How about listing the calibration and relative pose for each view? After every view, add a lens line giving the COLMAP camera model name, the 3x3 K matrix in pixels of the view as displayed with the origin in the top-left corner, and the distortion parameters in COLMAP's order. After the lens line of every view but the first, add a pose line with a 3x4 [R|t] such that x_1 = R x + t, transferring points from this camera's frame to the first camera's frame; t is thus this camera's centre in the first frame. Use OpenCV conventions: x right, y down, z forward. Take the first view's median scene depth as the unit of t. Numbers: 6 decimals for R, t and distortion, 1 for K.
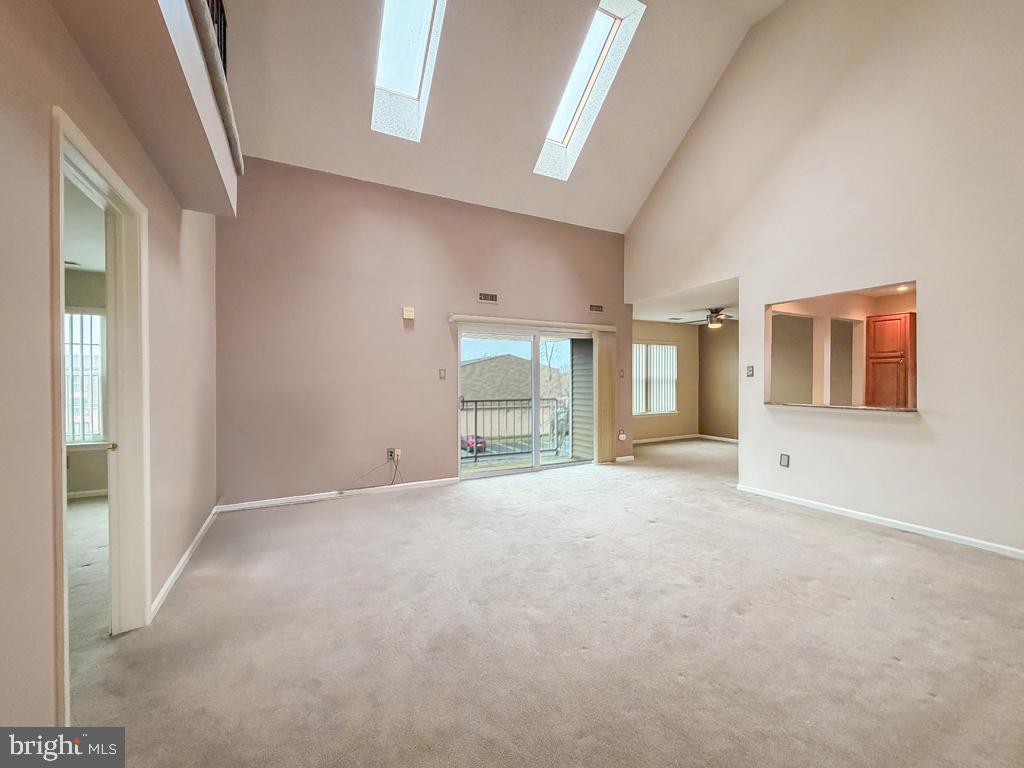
lens RADIAL K [[411.8, 0, 530.3], [0, 411.8, 387.1], [0, 0, 1]] dist [0.001232, 0.000091]
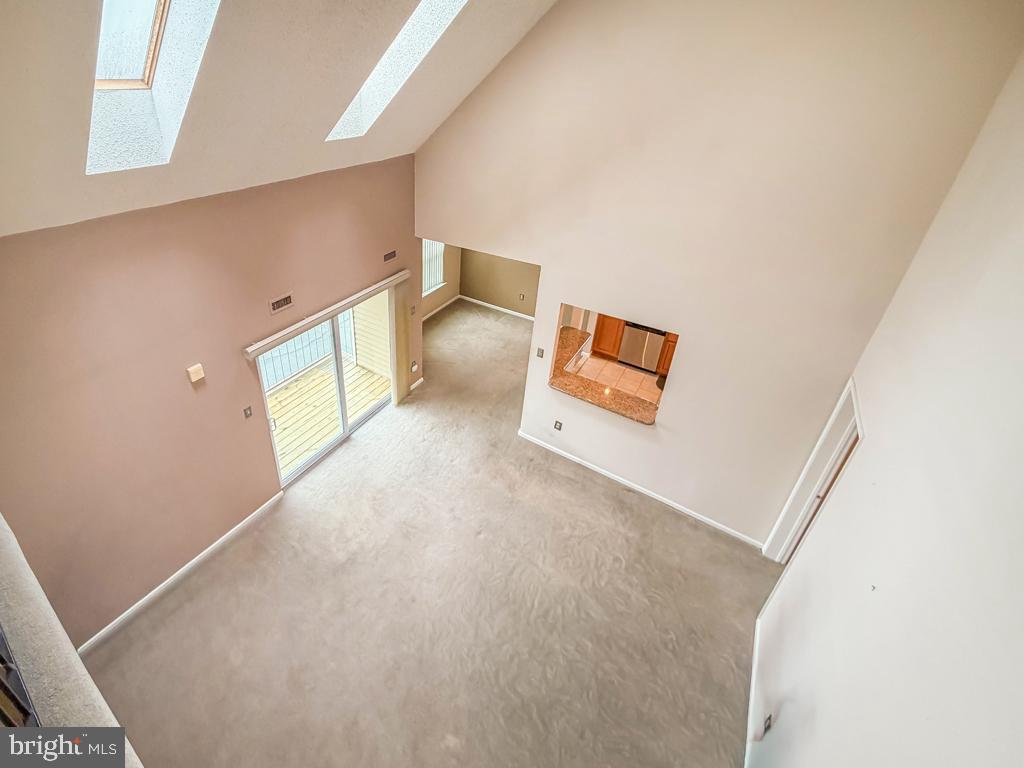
lens RADIAL K [[409.9, 0, 451.3], [0, 409.9, 382.8], [0, 0, 1]] dist [0.000401, 0.000001]
pose [[0.915954, -0.156755, 0.369399, -0.124680], [-0.021307, 0.900249, 0.434854, -0.457330], [-0.400716, -0.406177, 0.821247, 0.135887]]
